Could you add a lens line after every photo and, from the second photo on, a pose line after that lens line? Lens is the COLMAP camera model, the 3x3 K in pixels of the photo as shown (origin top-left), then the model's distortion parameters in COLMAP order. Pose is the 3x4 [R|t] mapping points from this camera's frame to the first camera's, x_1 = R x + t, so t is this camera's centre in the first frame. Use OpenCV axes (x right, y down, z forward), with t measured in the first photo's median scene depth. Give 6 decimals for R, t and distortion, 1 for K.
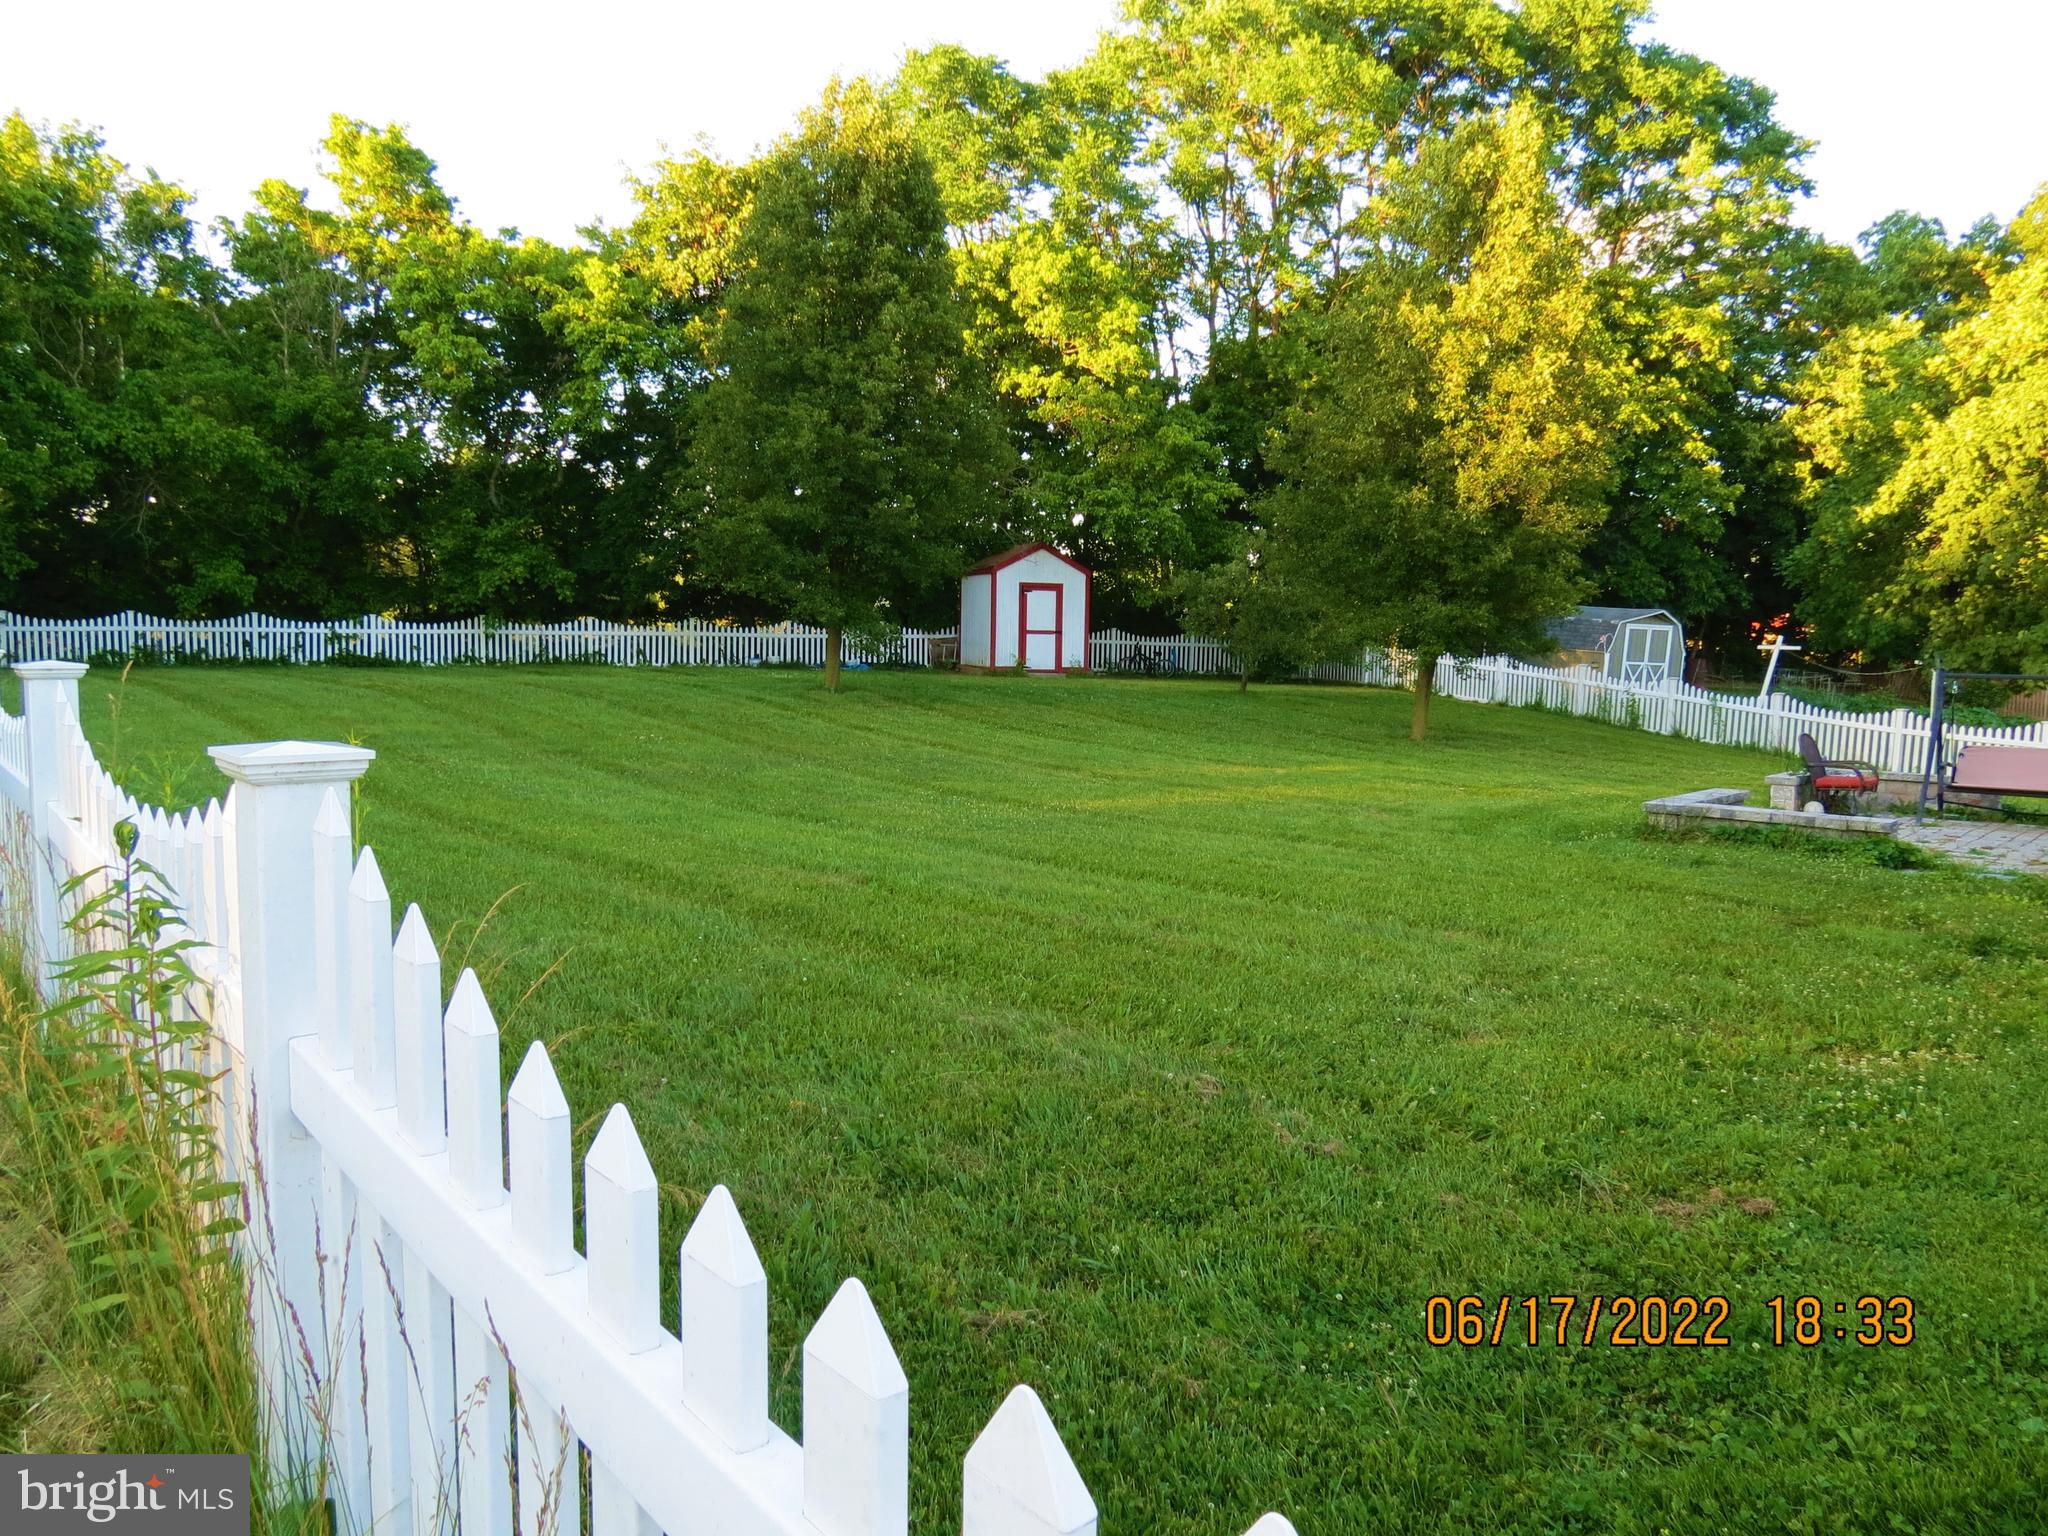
lens RADIAL K [[1462.4, 0, 1041.4], [0, 1462.4, 763.8], [0, 0, 1]] dist [-0.031586, 0.012809]
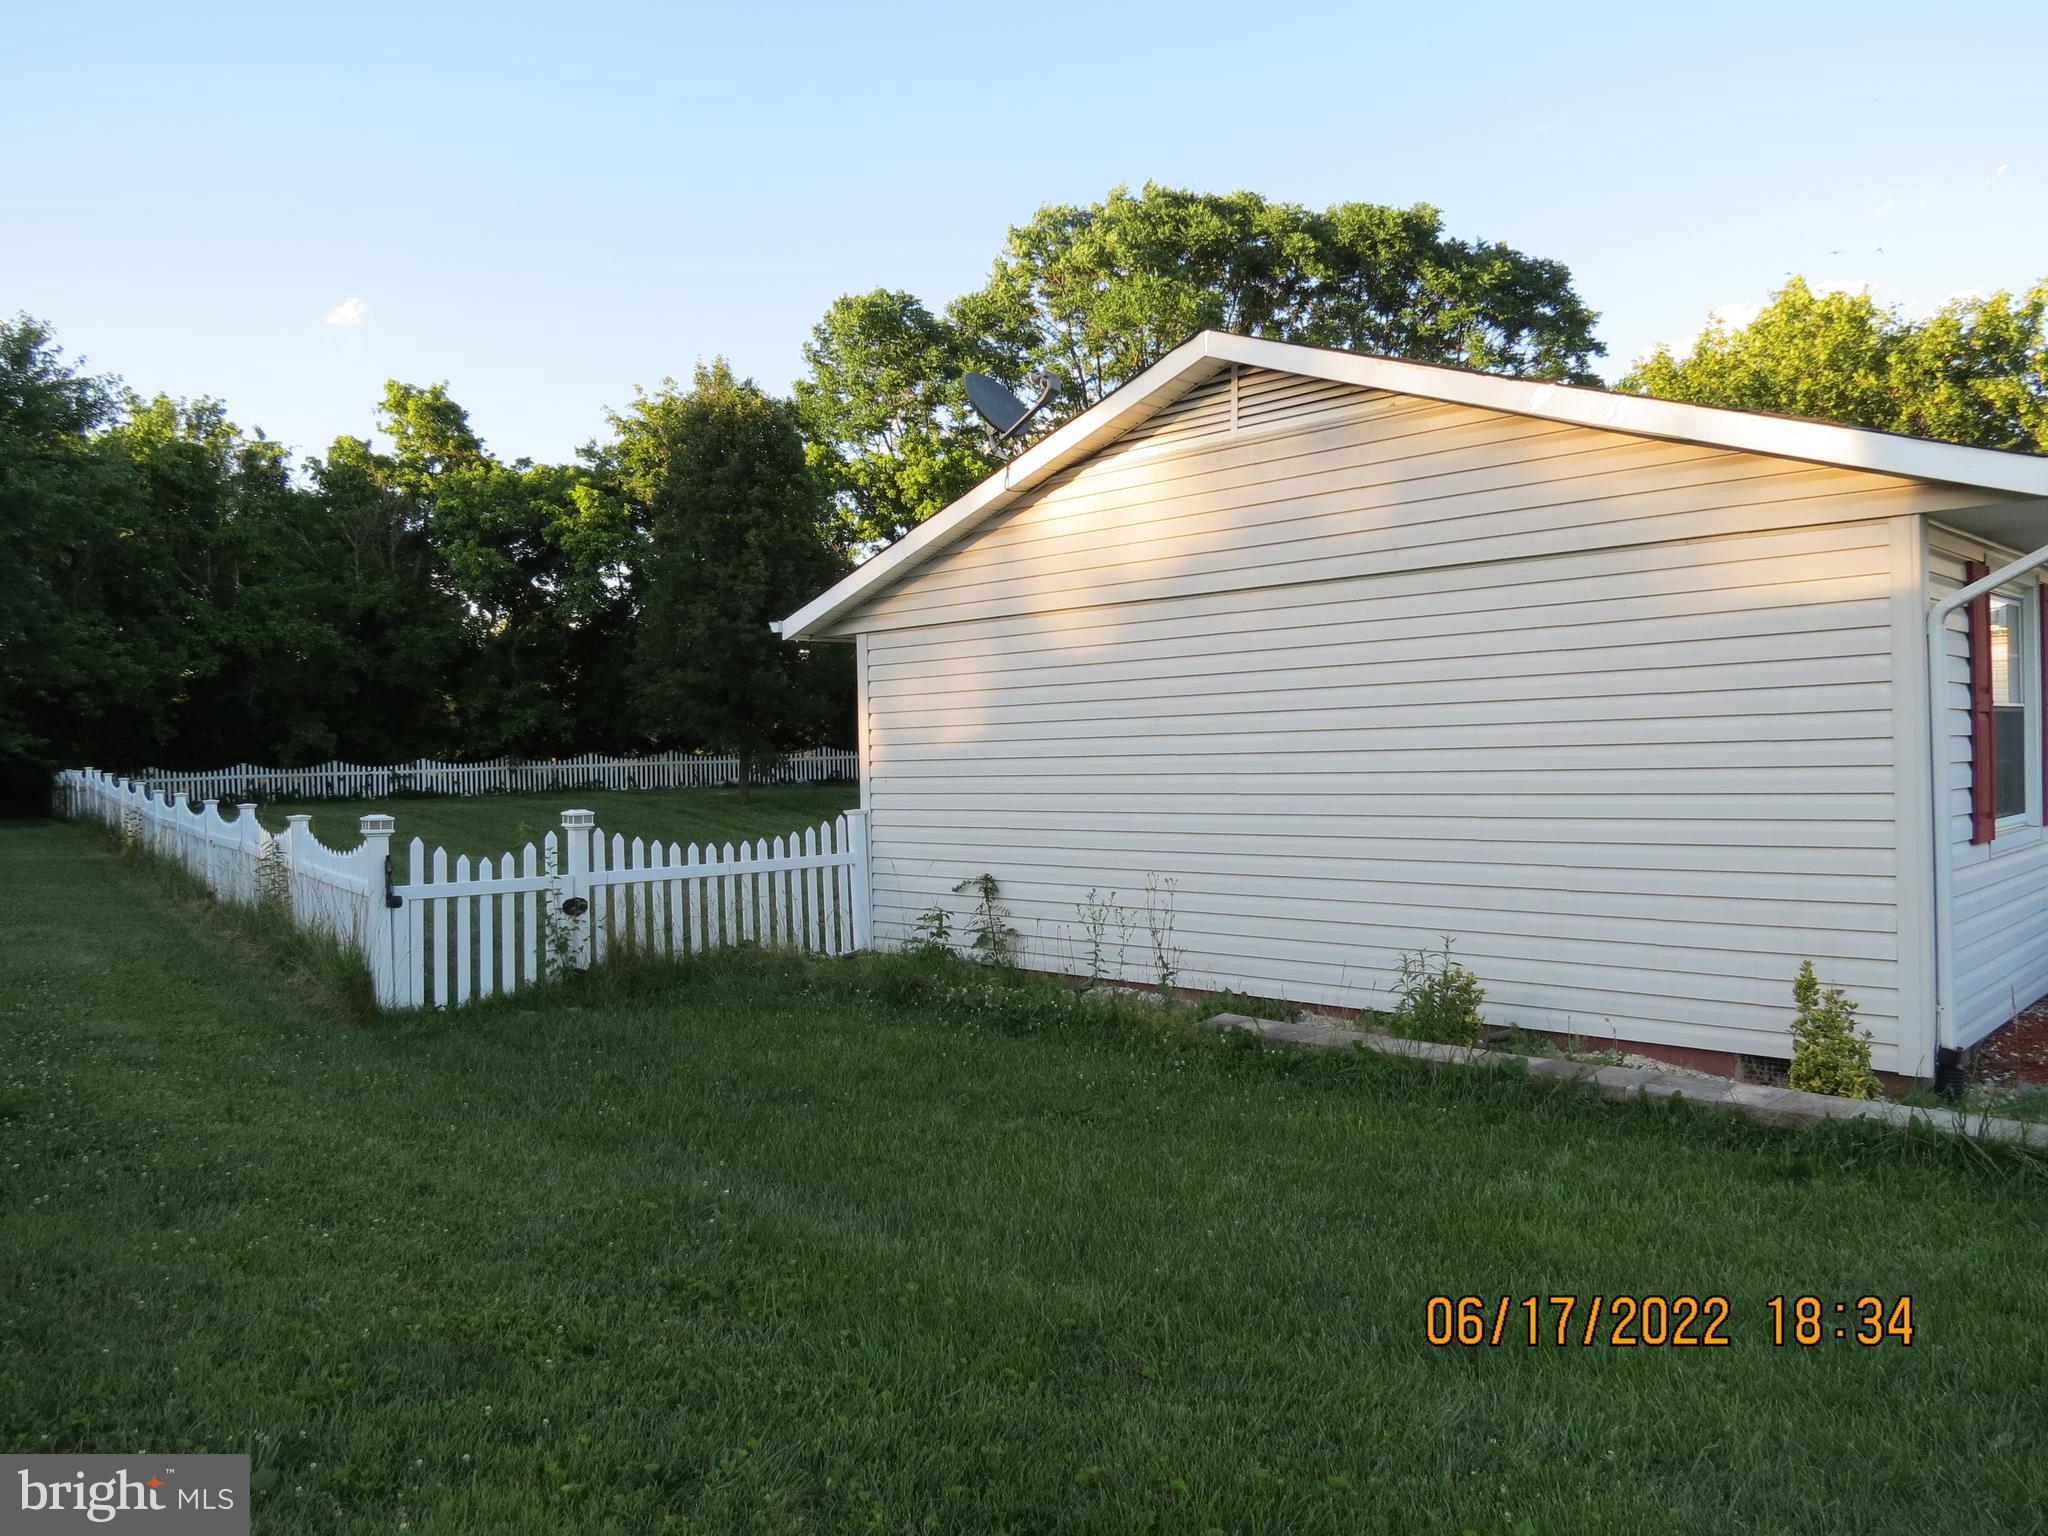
lens RADIAL K [[1462.4, 0, 1009.5], [0, 1462.4, 768.4], [0, 0, 1]] dist [-0.031586, 0.012809]
pose [[0.996781, -0.040225, -0.069353, 0.153590], [0.035201, 0.996768, -0.072209, 0.018501], [0.072034, 0.069535, 0.994975, -0.258251]]
